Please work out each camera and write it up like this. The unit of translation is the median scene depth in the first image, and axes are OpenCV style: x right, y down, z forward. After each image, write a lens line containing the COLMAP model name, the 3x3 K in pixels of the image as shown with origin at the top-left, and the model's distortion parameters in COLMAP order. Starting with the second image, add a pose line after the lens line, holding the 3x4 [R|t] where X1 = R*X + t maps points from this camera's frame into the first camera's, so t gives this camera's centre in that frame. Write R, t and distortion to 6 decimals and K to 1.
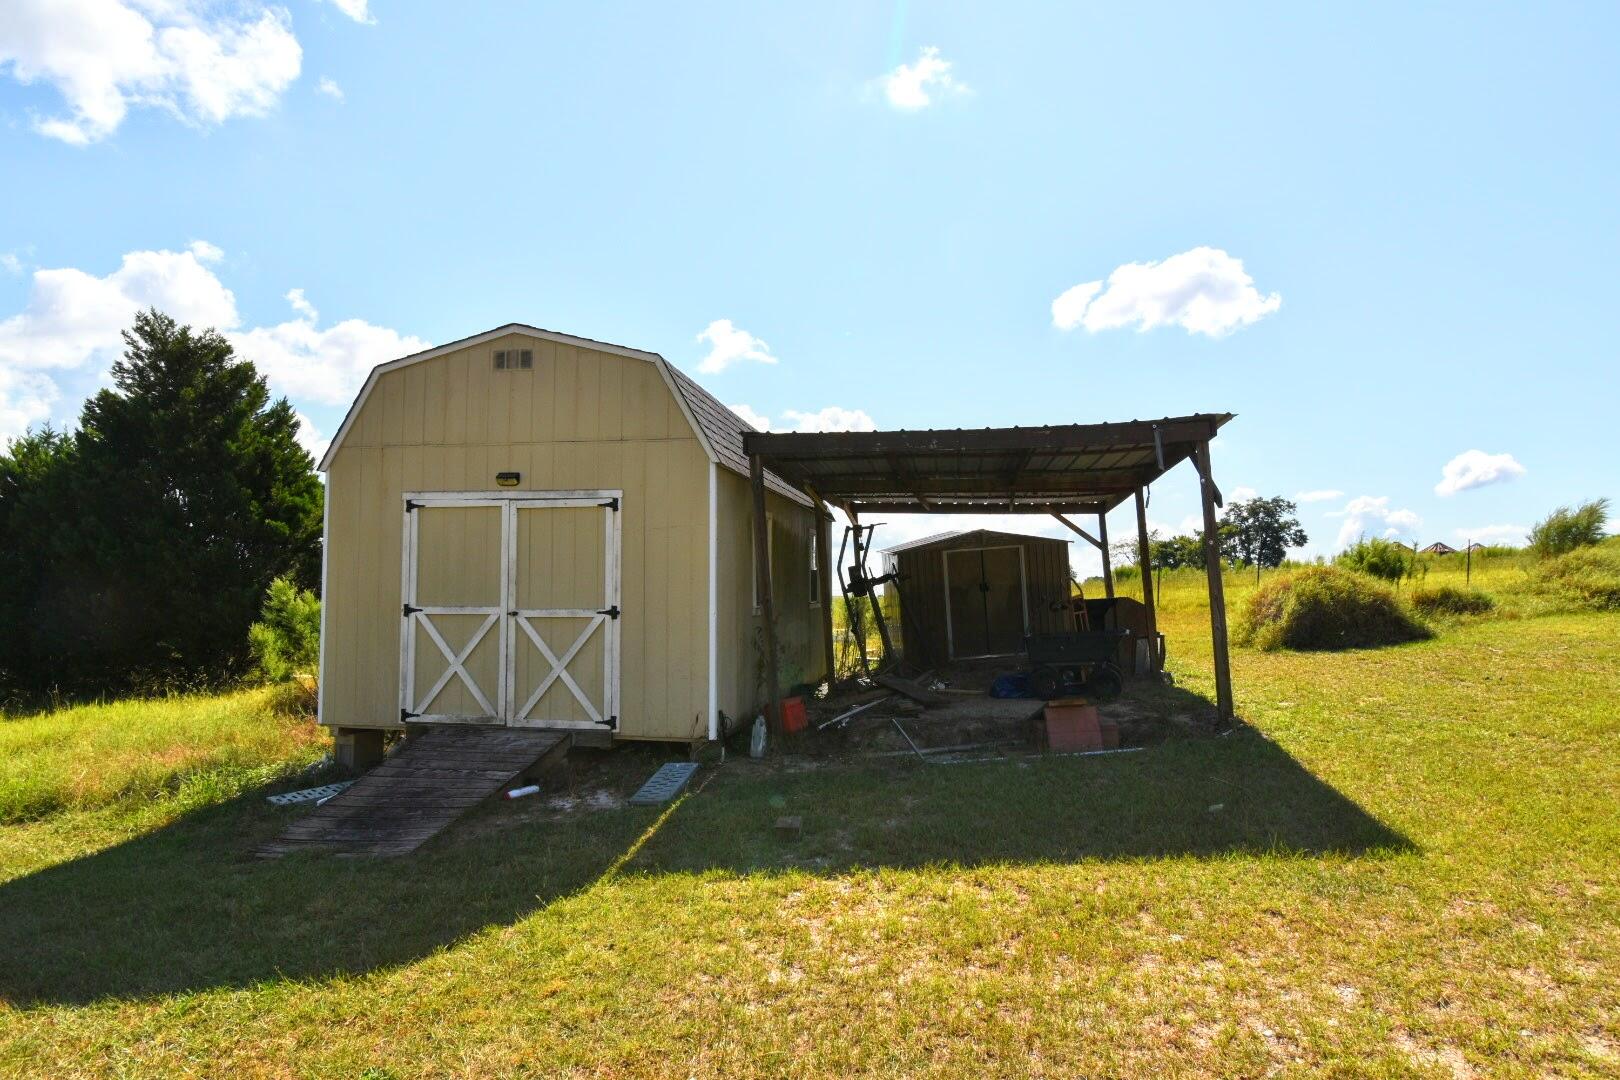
lens RADIAL K [[855.1, 0, 810.0], [0, 855.1, 540.0], [0, 0, 1]] dist [0.012605, -0.028339]
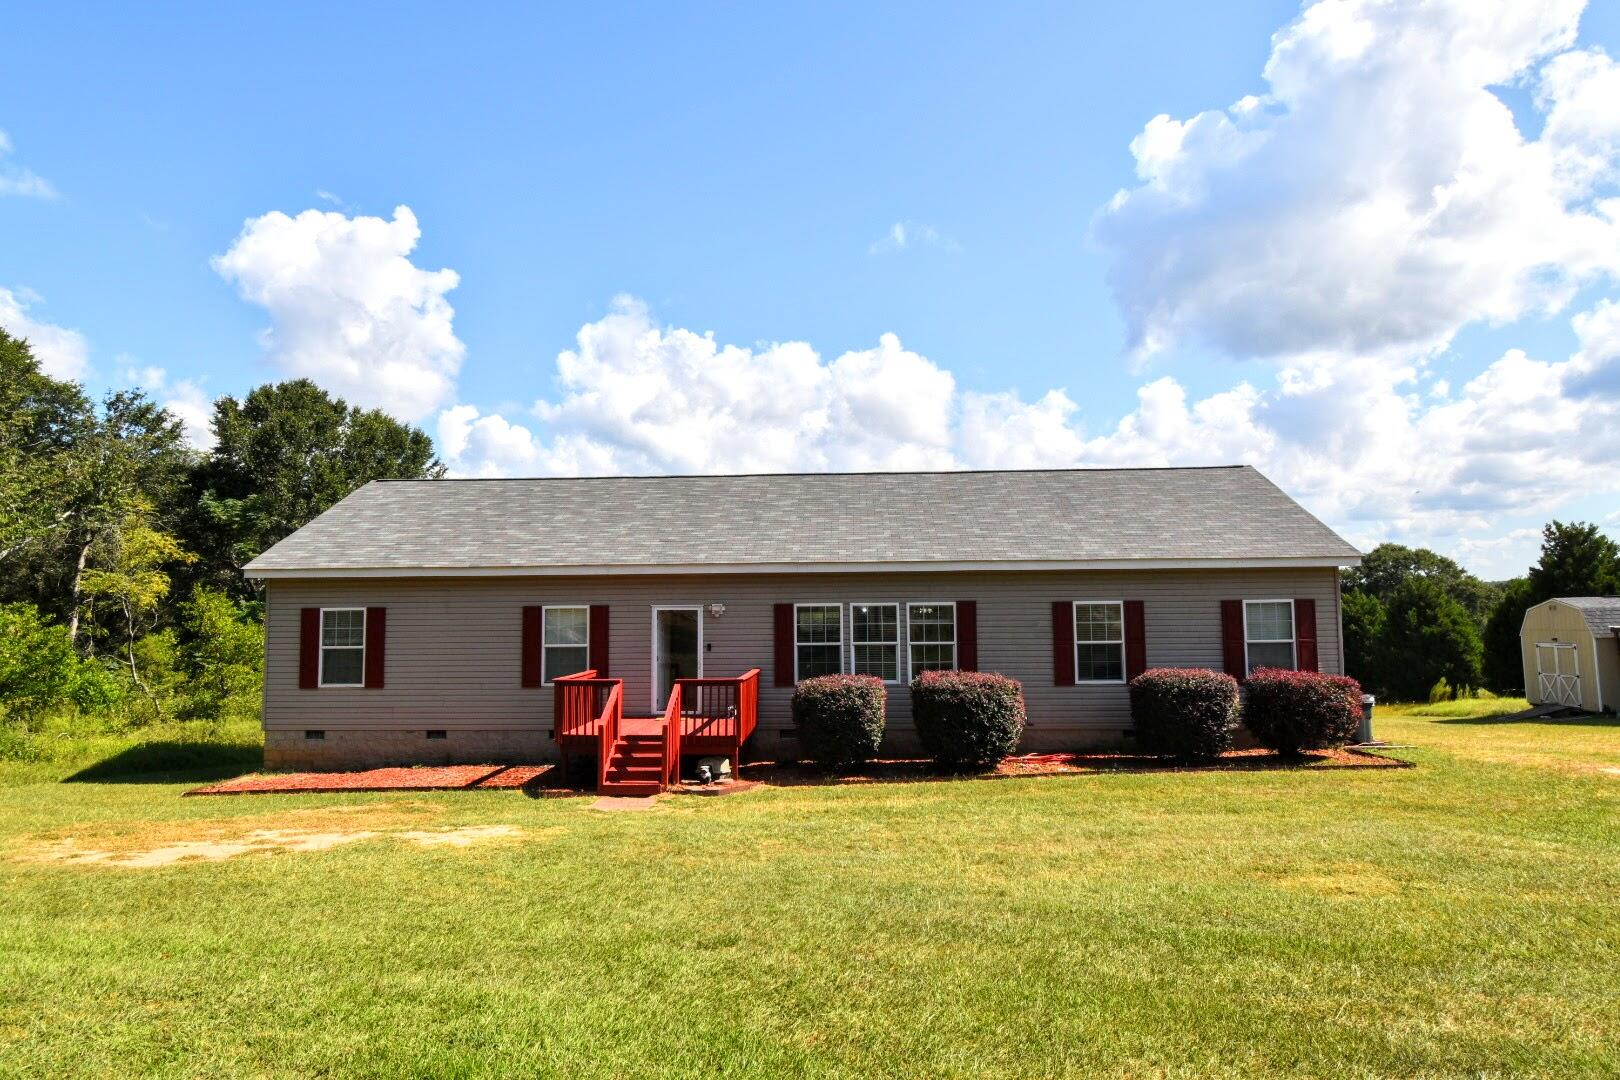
lens RADIAL K [[922.8, 0, 810.0], [0, 922.8, 540.0], [0, 0, 1]] dist [0.008674, -0.026905]
pose [[0.033048, -0.095743, -0.994857, 2.713177], [0.088986, 0.991730, -0.092486, -0.320108], [0.995485, -0.085471, 0.041294, -1.810797]]
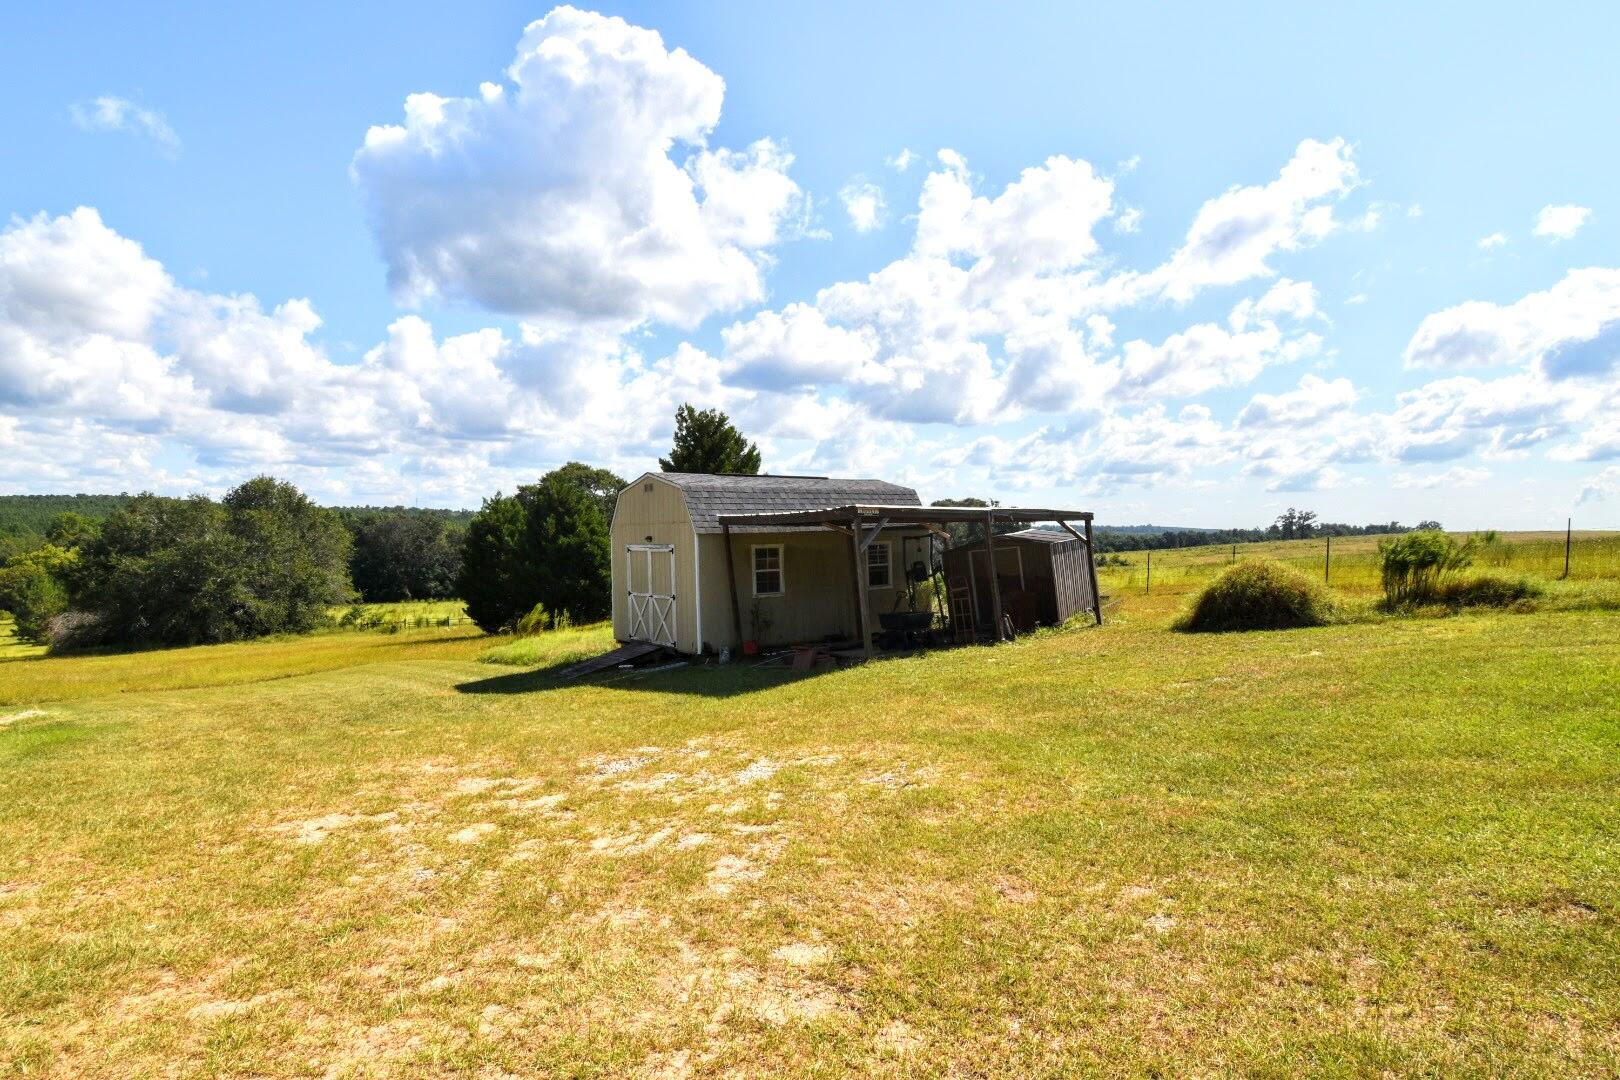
lens RADIAL K [[899.1, 0, 810.0], [0, 899.1, 540.0], [0, 0, 1]] dist [0.006711, -0.024892]
pose [[0.728284, -0.013083, -0.685150, 1.250530], [0.067057, 0.996380, 0.052253, -0.126487], [0.681986, -0.083999, 0.726525, -0.376191]]
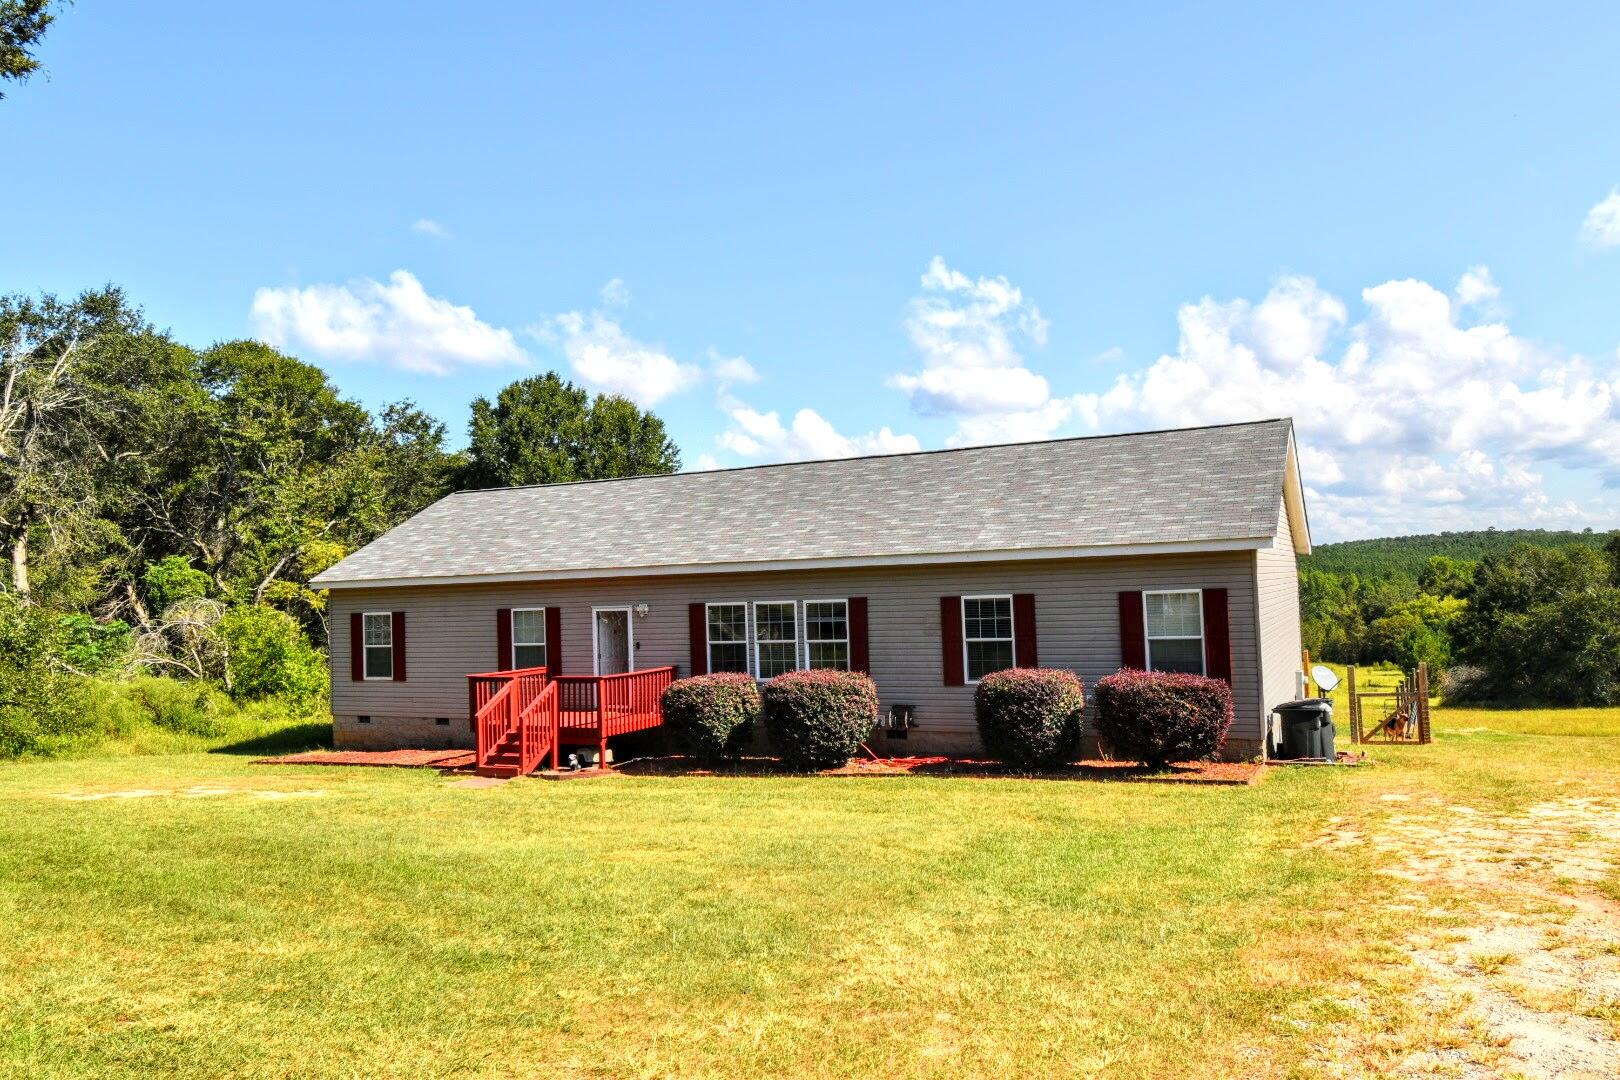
lens RADIAL K [[1147.4, 0, 810.0], [0, 1147.4, 540.0], [0, 0, 1]] dist [0.001198, -0.023299]
pose [[-0.367842, -0.051558, -0.928458, 2.972648], [0.098265, 0.990716, -0.093947, -0.254028], [0.924682, -0.125792, -0.359360, -0.723901]]
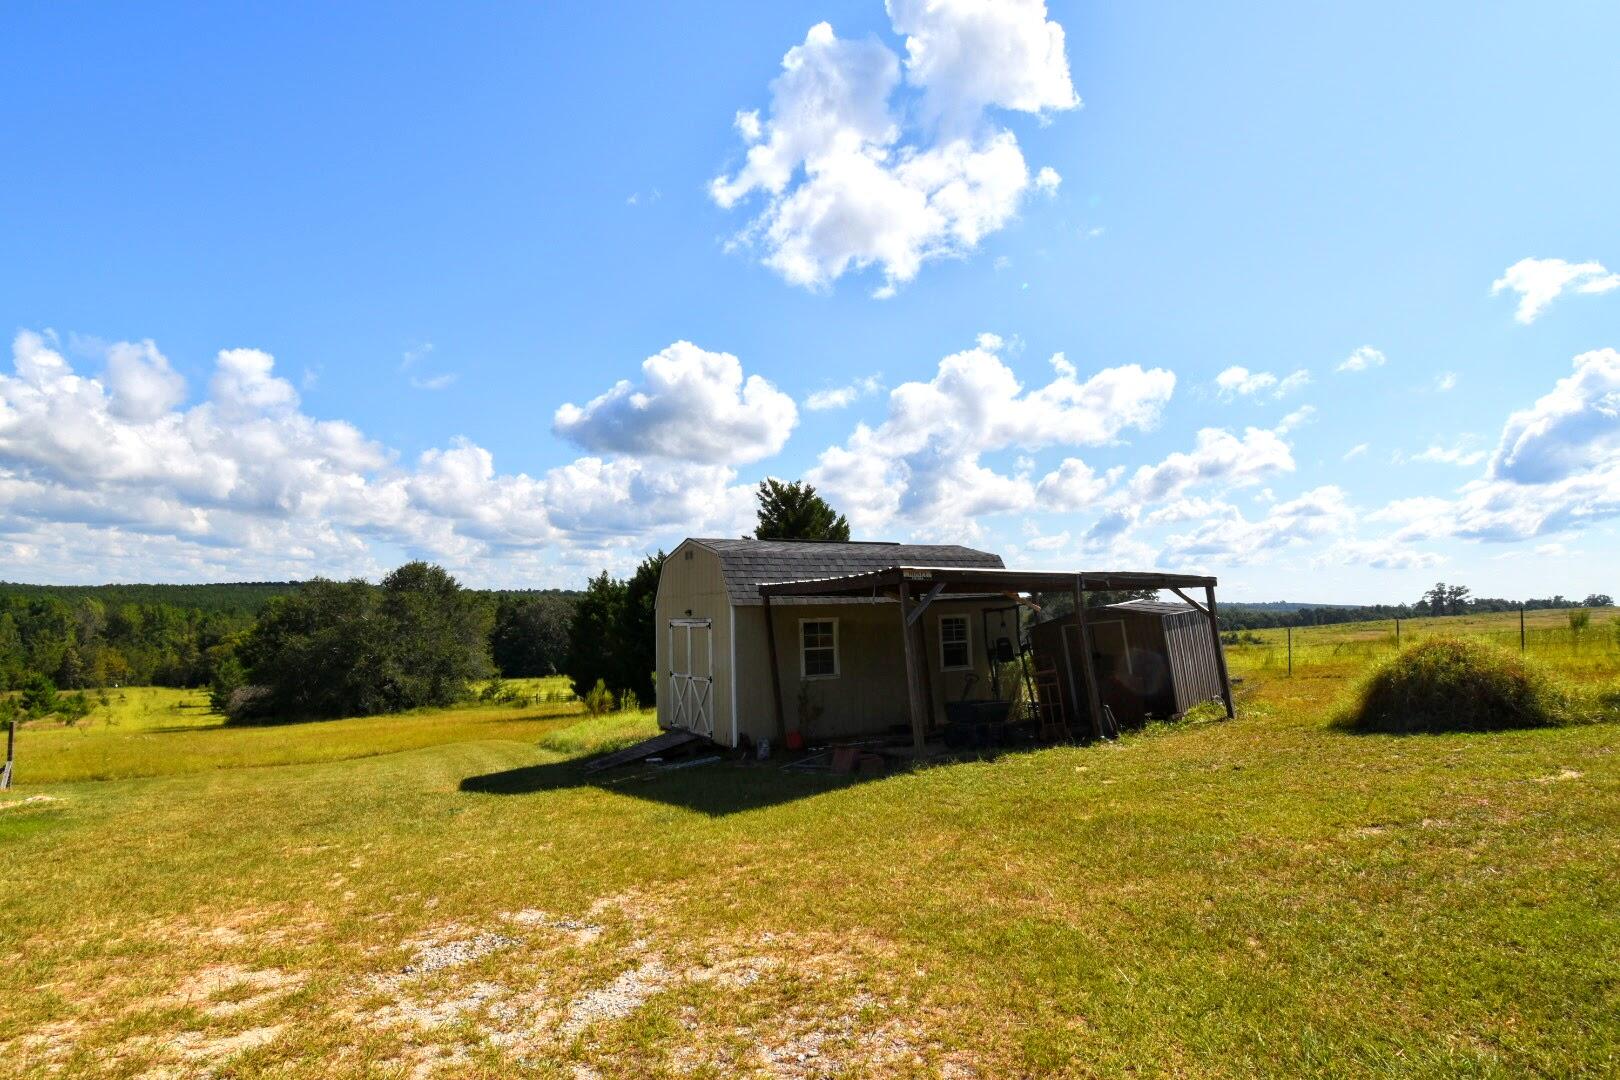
lens RADIAL K [[855.1, 0, 810.0], [0, 855.1, 540.0], [0, 0, 1]] dist [0.012605, -0.028339]
pose [[0.623348, -0.087169, -0.777071, 1.104991], [0.077351, 0.995767, -0.049652, -0.091335], [0.778109, -0.029157, 0.627452, -0.060732]]
